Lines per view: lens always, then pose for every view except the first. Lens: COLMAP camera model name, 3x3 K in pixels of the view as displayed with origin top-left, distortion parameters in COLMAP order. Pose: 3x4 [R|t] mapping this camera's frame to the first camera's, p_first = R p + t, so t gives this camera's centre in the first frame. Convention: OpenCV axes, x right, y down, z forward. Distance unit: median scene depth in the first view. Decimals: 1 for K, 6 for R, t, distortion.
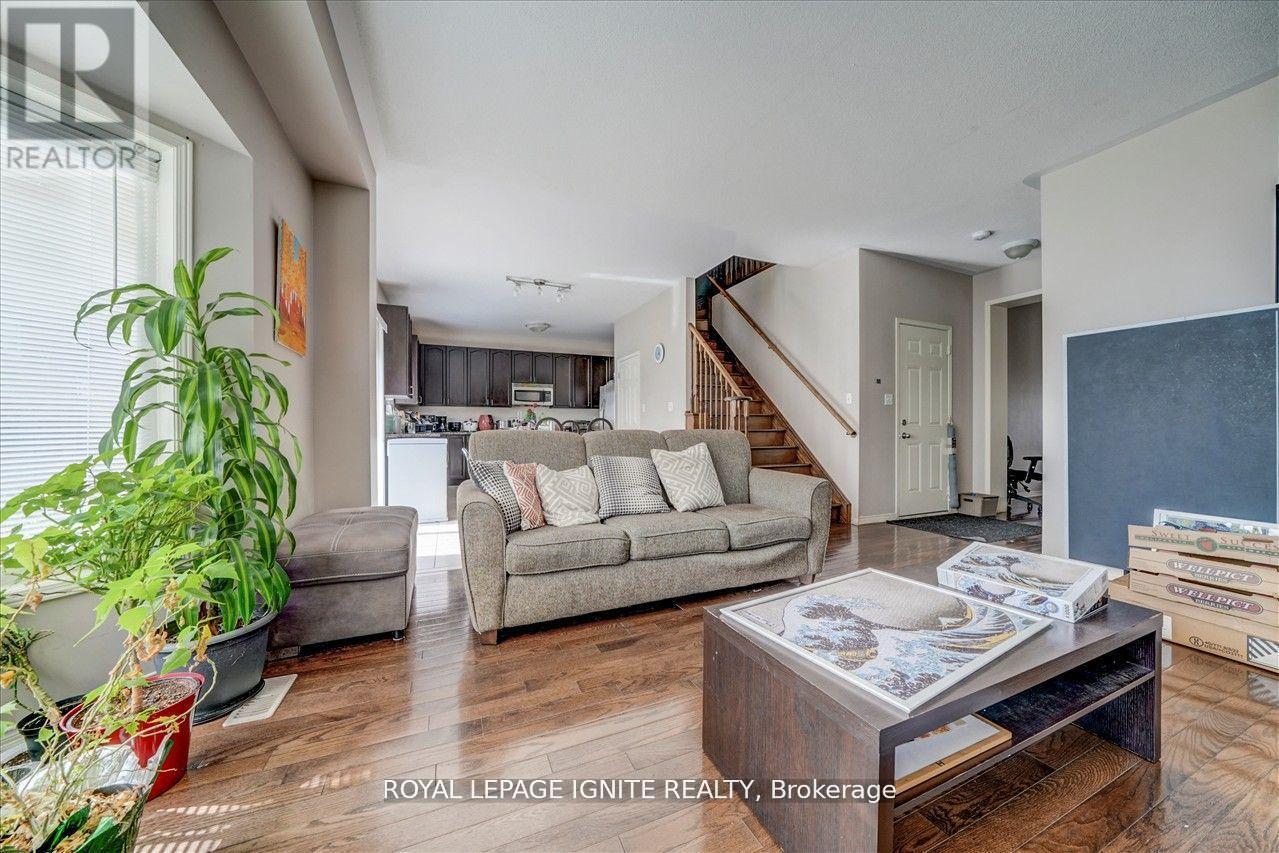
lens RADIAL K [[442.7, 0, 638.1], [0, 442.7, 427.7], [0, 0, 1]] dist [-0.017563, -0.000175]
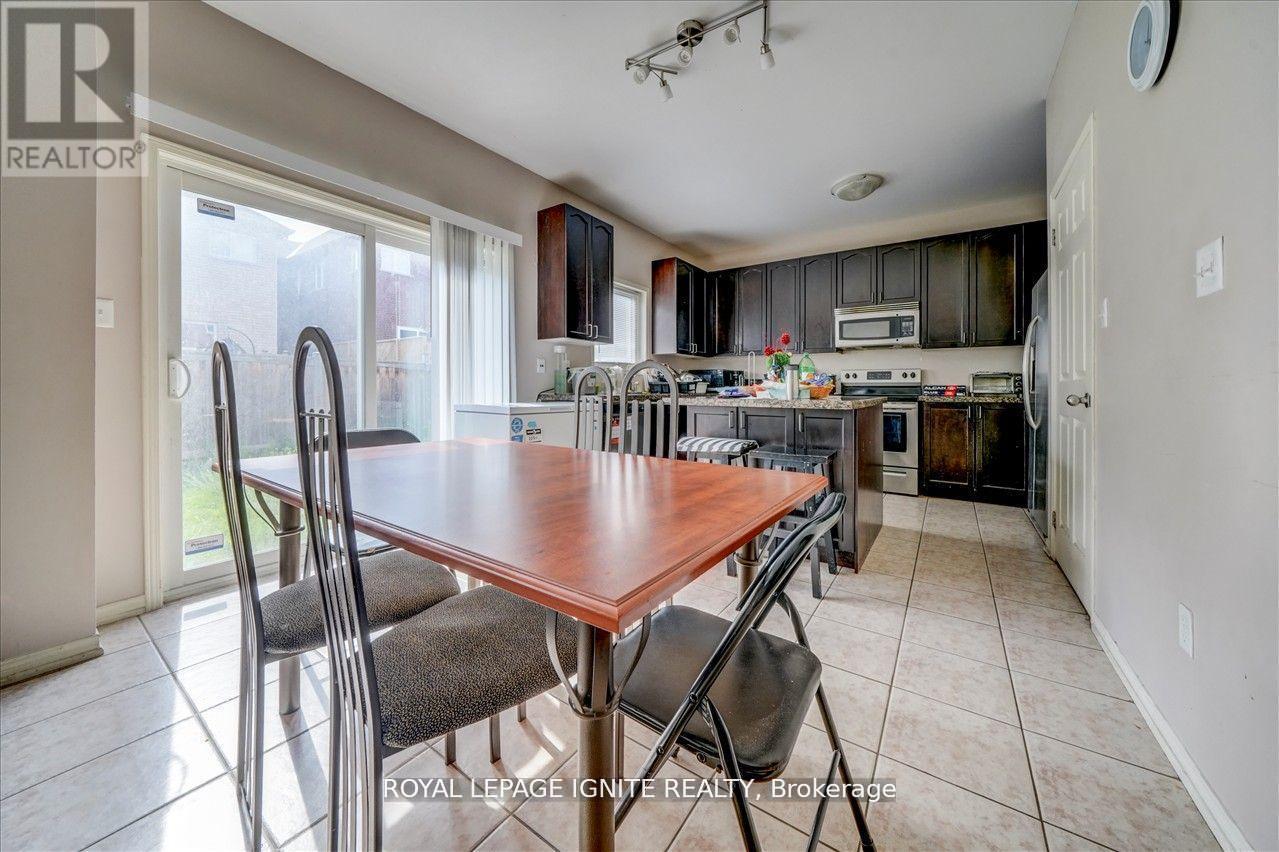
lens RADIAL K [[442.7, 0, 650.7], [0, 442.7, 388.1], [0, 0, 1]] dist [-0.017563, -0.000175]
pose [[0.541618, 0.003755, -0.840616, 0.103362], [-0.002716, 0.999993, 0.002717, 0.000017], [0.840620, 0.000812, 0.541624, 0.771360]]
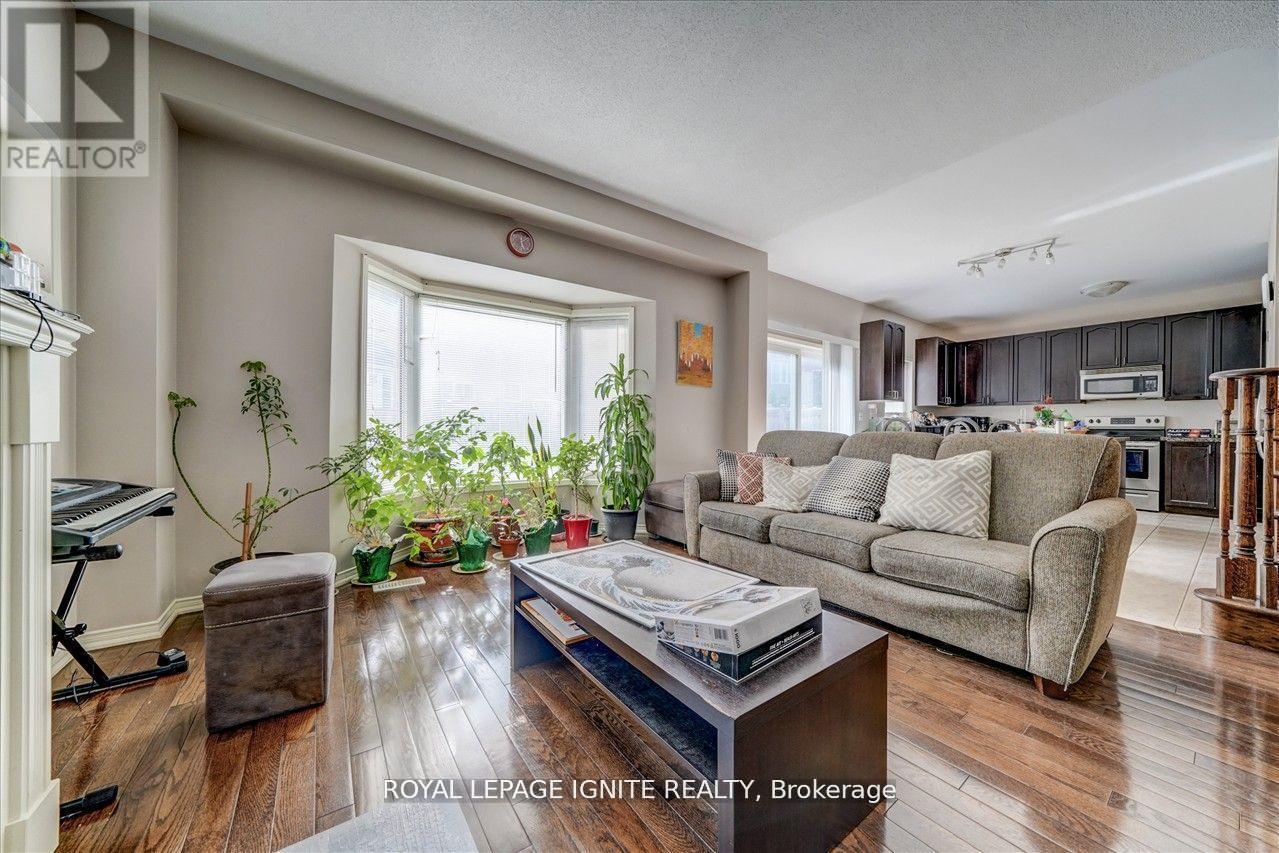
lens RADIAL K [[442.7, 0, 639.5], [0, 442.7, 432.9], [0, 0, 1]] dist [-0.017563, -0.000175]
pose [[0.210918, 0.013607, -0.977409, 0.441213], [-0.004895, 0.999905, 0.012864, -0.001742], [0.977491, 0.002071, 0.210965, 0.174548]]
